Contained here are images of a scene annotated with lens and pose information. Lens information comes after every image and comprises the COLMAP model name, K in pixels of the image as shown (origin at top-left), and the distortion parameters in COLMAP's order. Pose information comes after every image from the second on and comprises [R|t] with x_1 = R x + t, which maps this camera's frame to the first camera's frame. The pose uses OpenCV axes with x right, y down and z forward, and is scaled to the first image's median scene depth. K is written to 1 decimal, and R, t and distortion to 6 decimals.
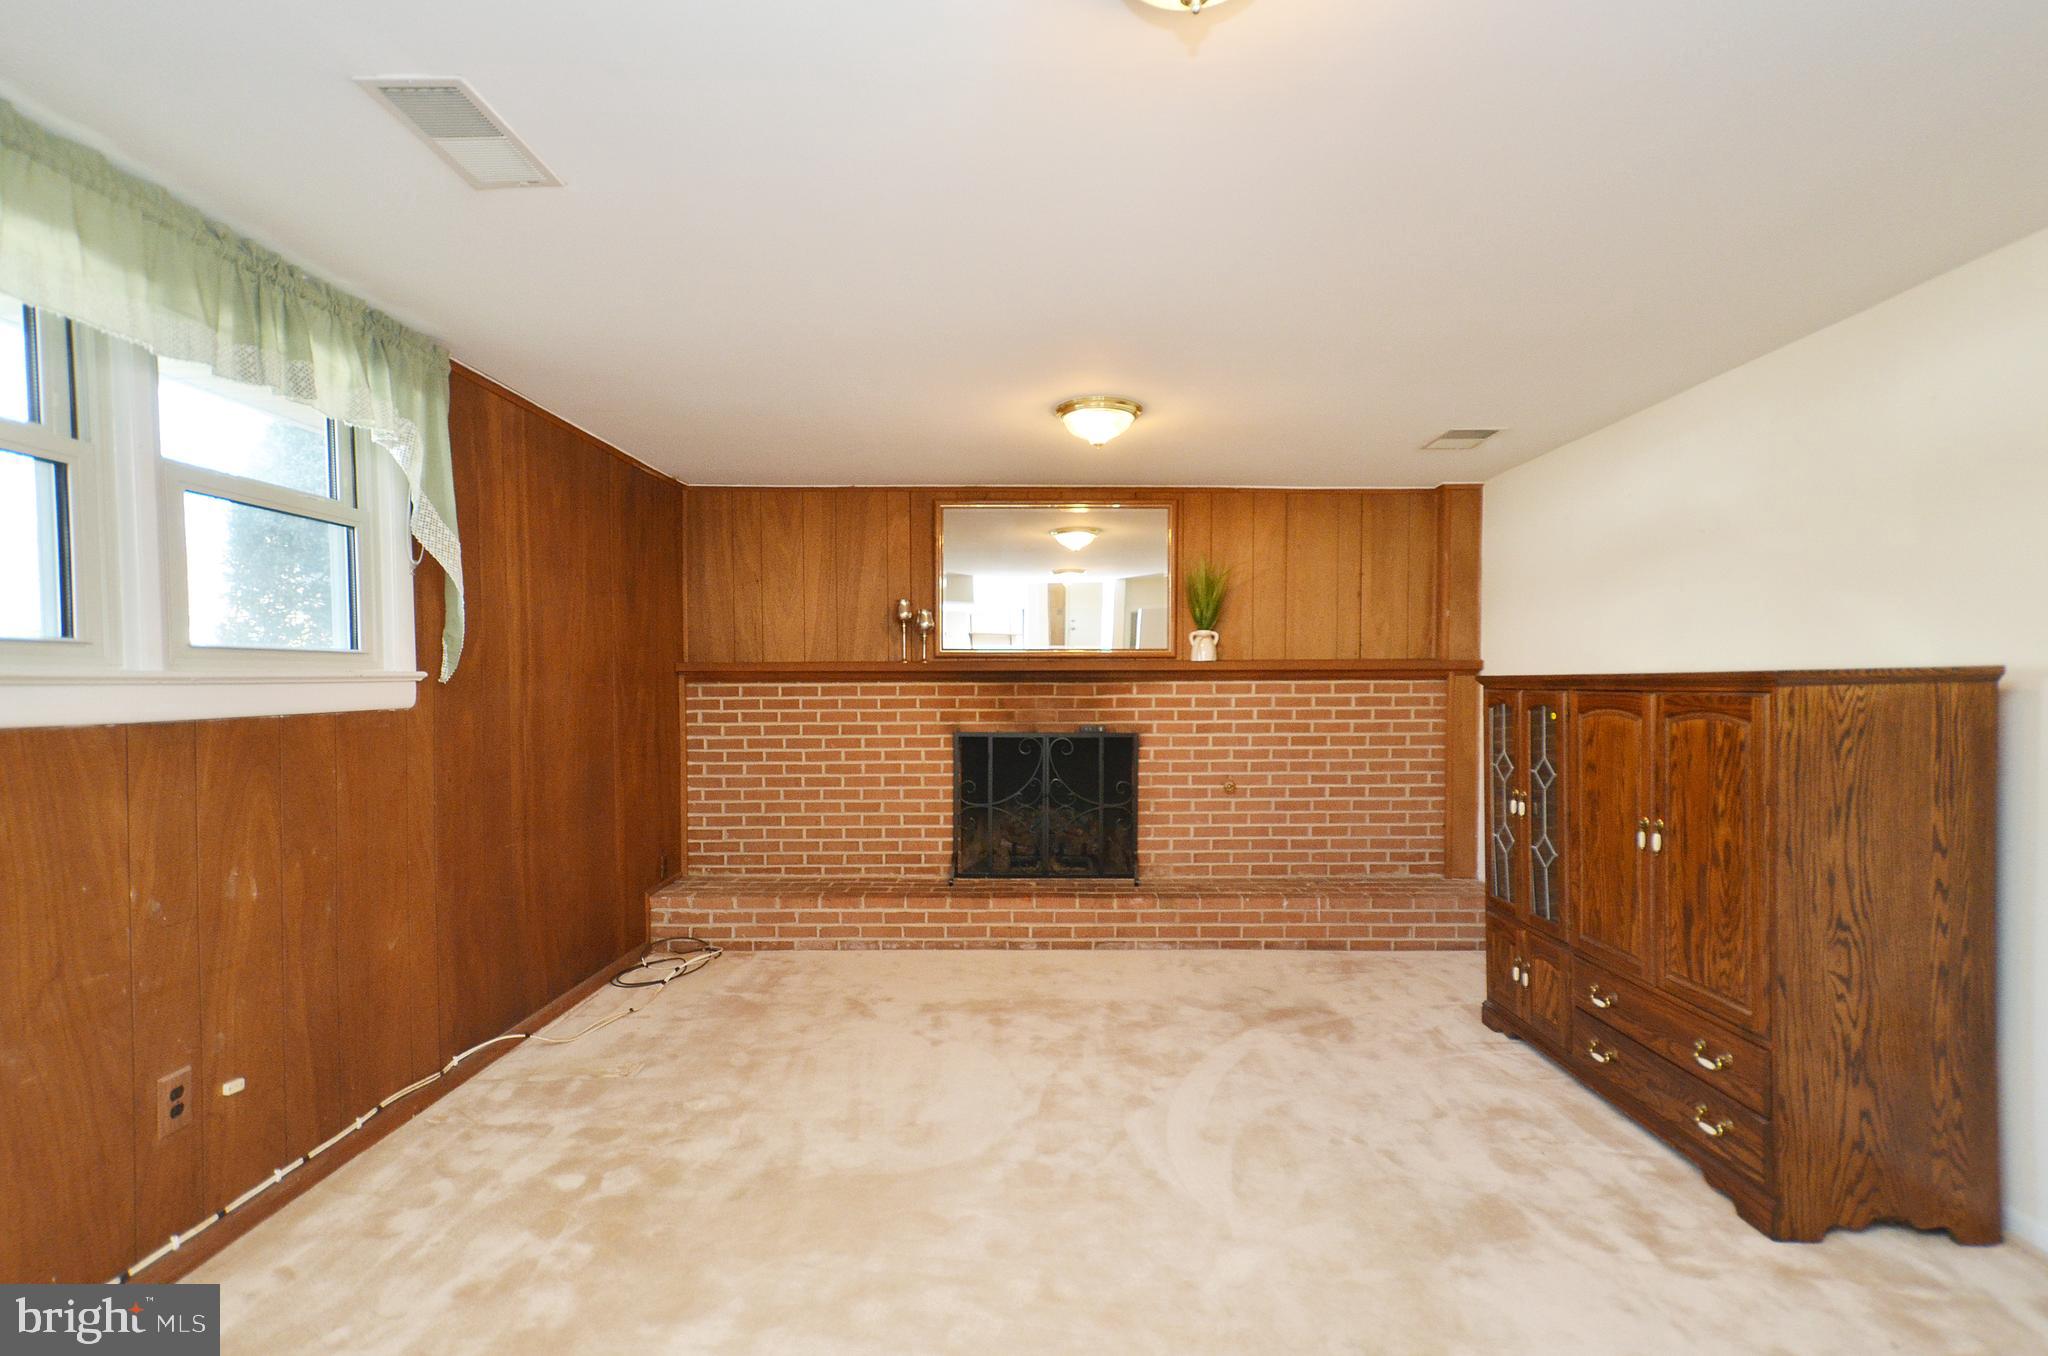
lens RADIAL K [[897.3, 0, 1047.9], [0, 897.3, 715.2], [0, 0, 1]] dist [-0.002116, 0.013412]
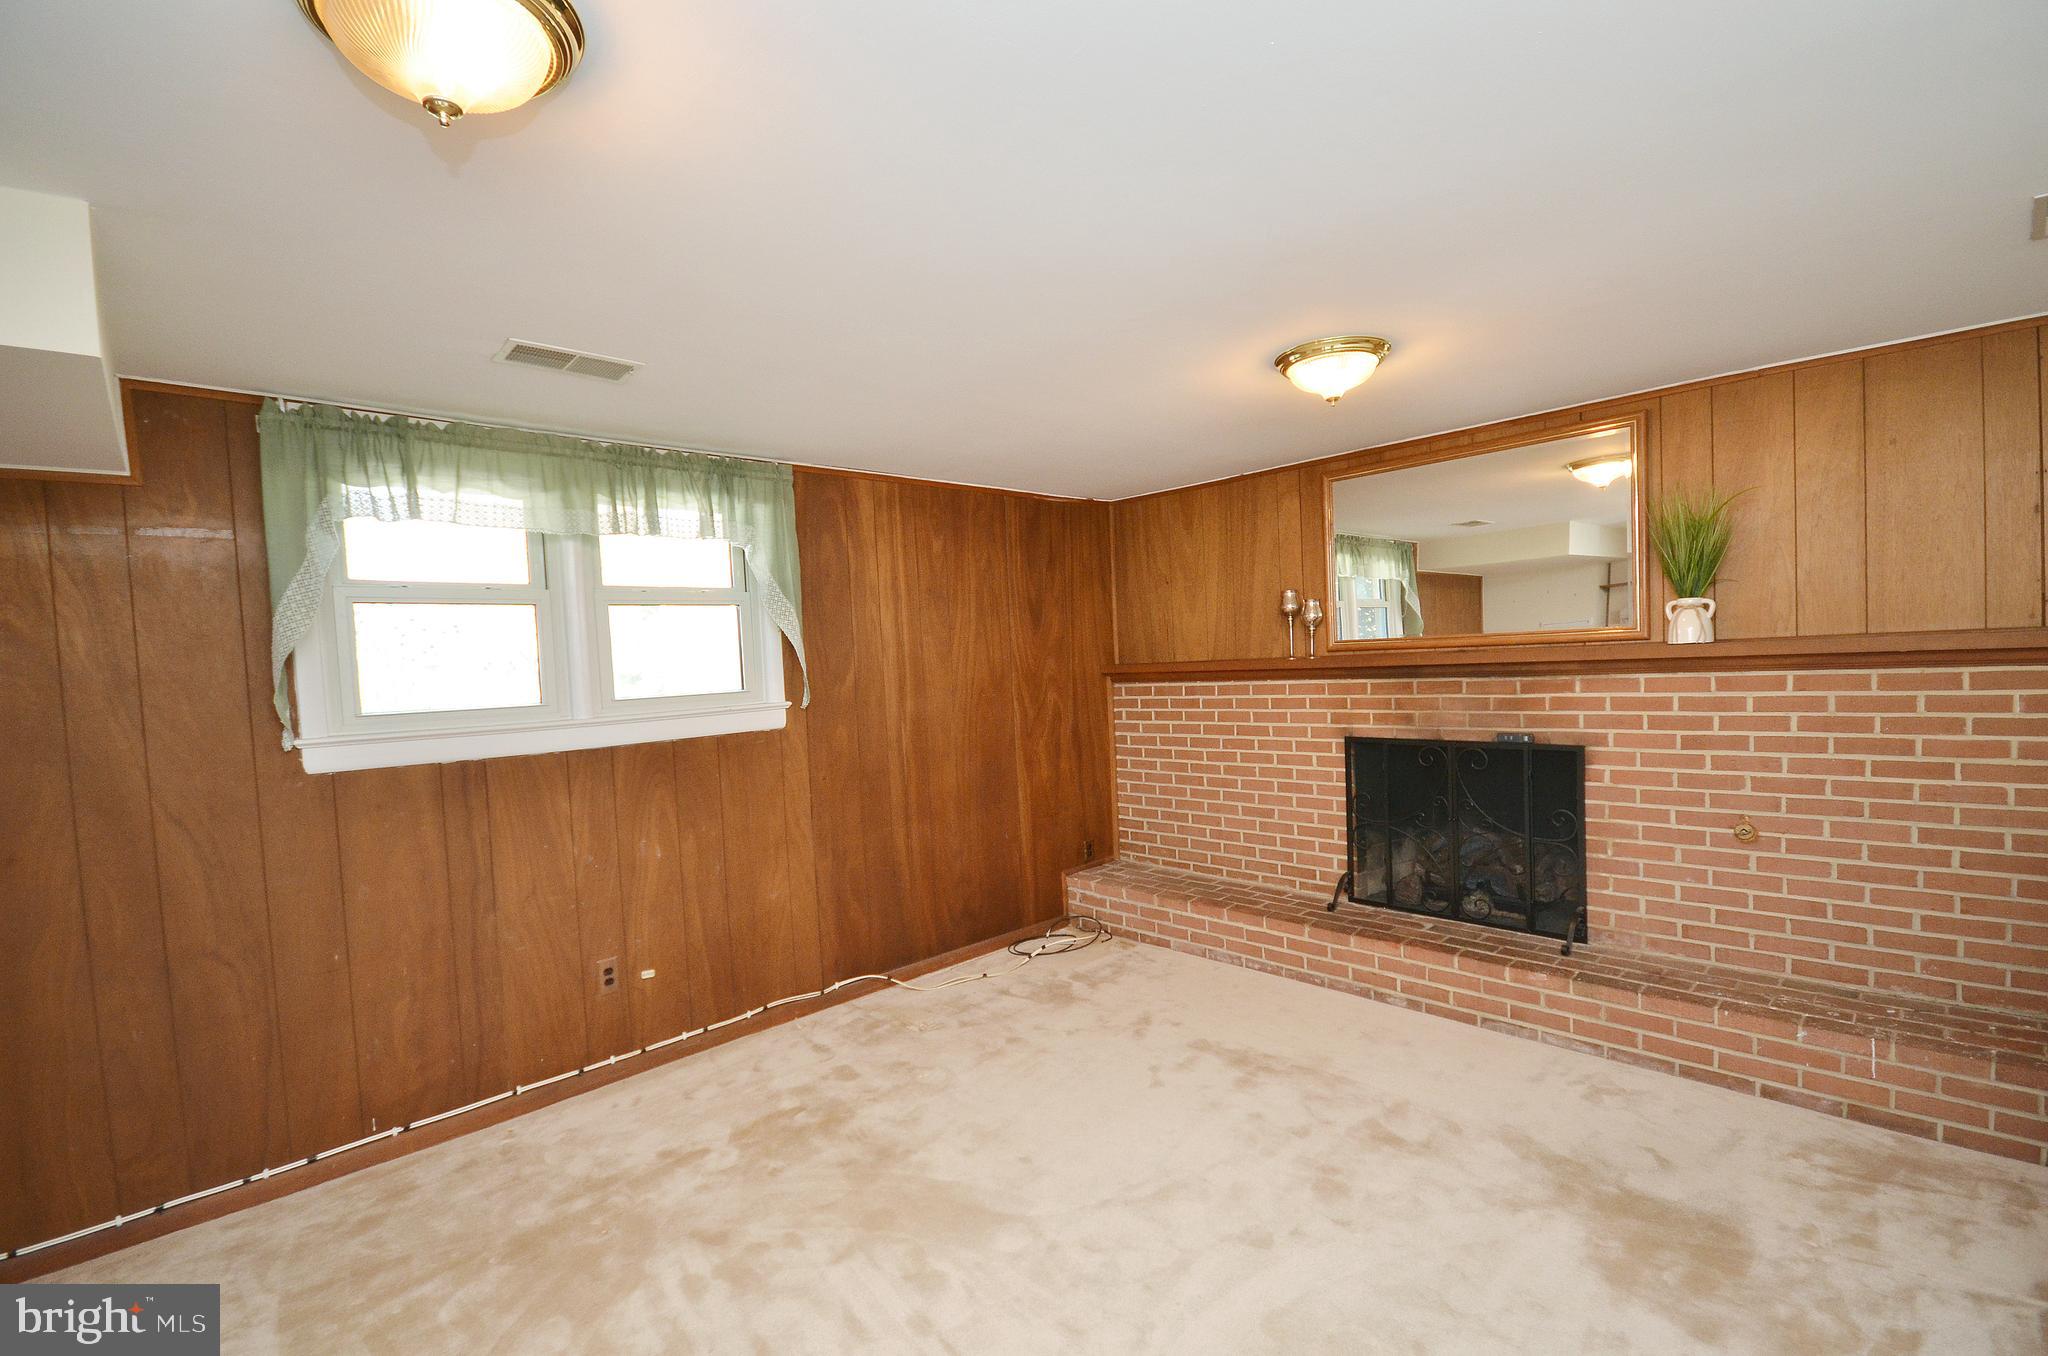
lens RADIAL K [[896.4, 0, 1037.2], [0, 896.4, 697.9], [0, 0, 1]] dist [0.026175, -0.020000]
pose [[0.697128, -0.000287, -0.716947, 0.319710], [0.019003, 0.999656, 0.018077, -0.040881], [0.716695, -0.026226, 0.696893, 0.177169]]
